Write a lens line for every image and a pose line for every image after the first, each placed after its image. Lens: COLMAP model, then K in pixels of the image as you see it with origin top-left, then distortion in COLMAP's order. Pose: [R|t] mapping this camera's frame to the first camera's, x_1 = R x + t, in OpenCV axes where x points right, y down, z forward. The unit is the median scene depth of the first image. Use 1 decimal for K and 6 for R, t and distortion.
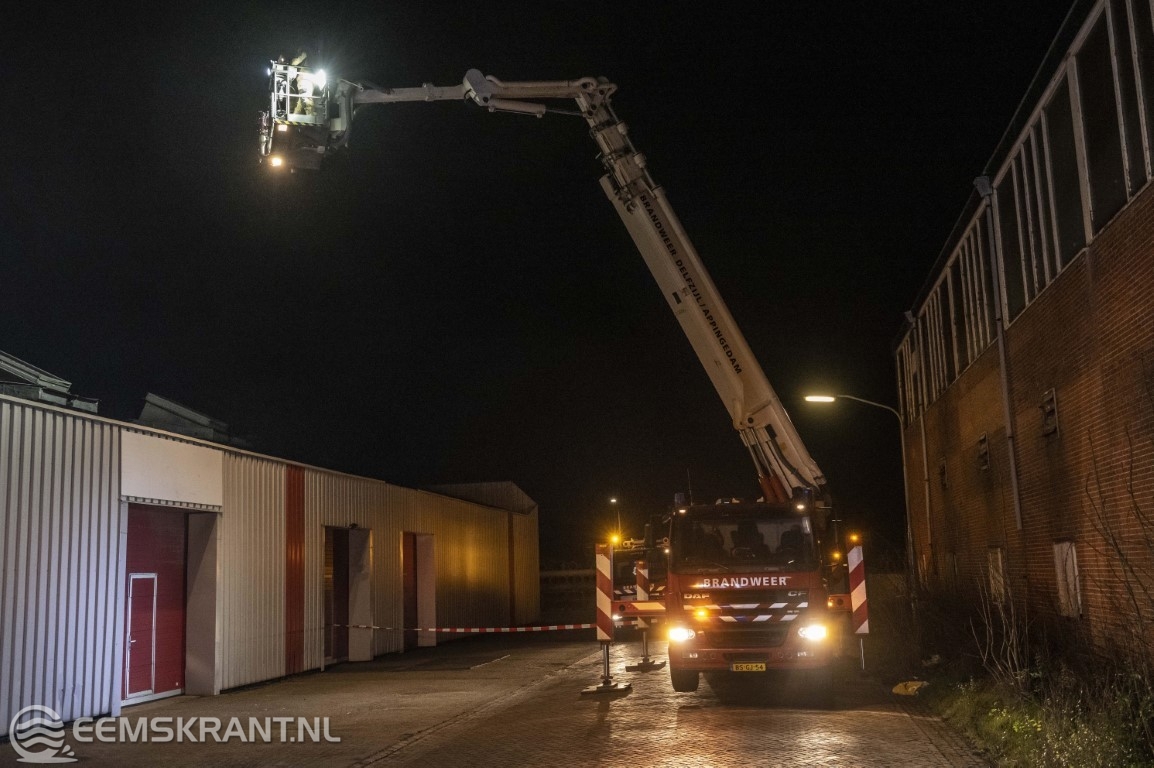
lens RADIAL K [[1042.6, 0, 602.3], [0, 1042.6, 391.0], [0, 0, 1]] dist [0.002035, 0.010444]
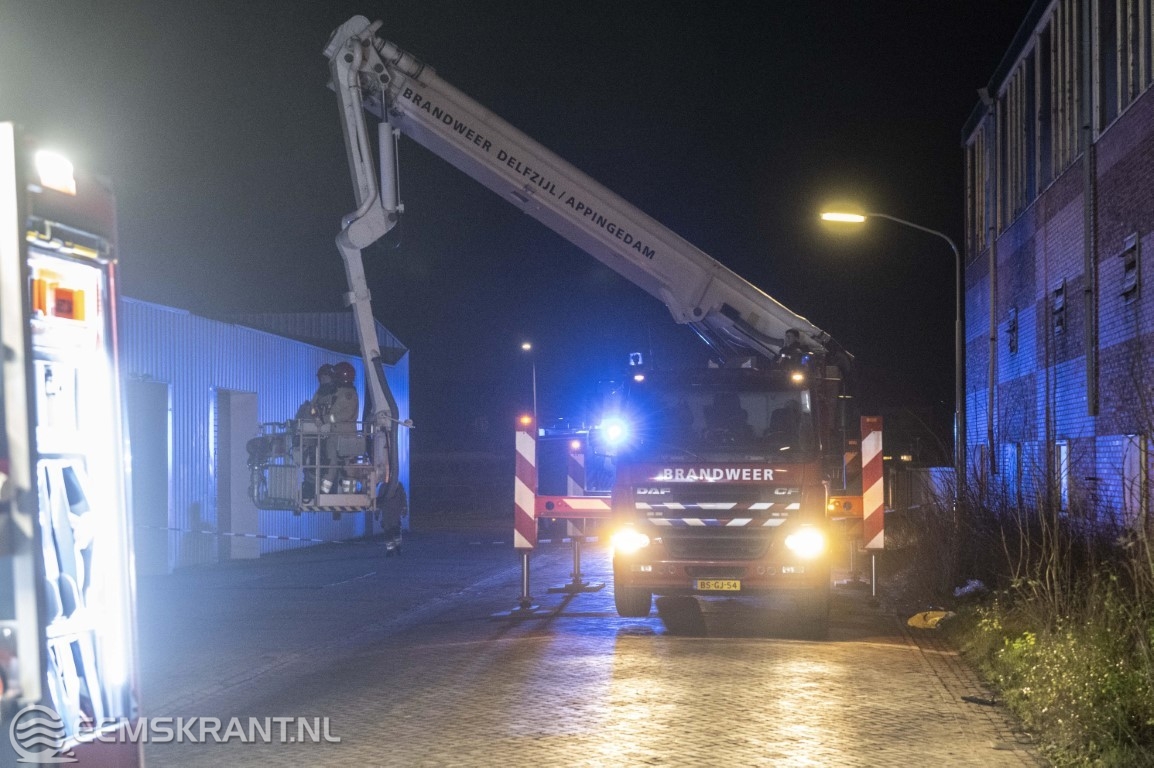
lens RADIAL K [[1657.6, 0, 576.1], [0, 1657.6, 386.8], [0, 0, 1]] dist [0.045466, 0.000000]
pose [[0.998653, 0.030945, 0.041659, -0.016159], [-0.036046, 0.991134, 0.127884, -0.026658], [-0.037332, -0.129213, 0.990914, -0.161065]]
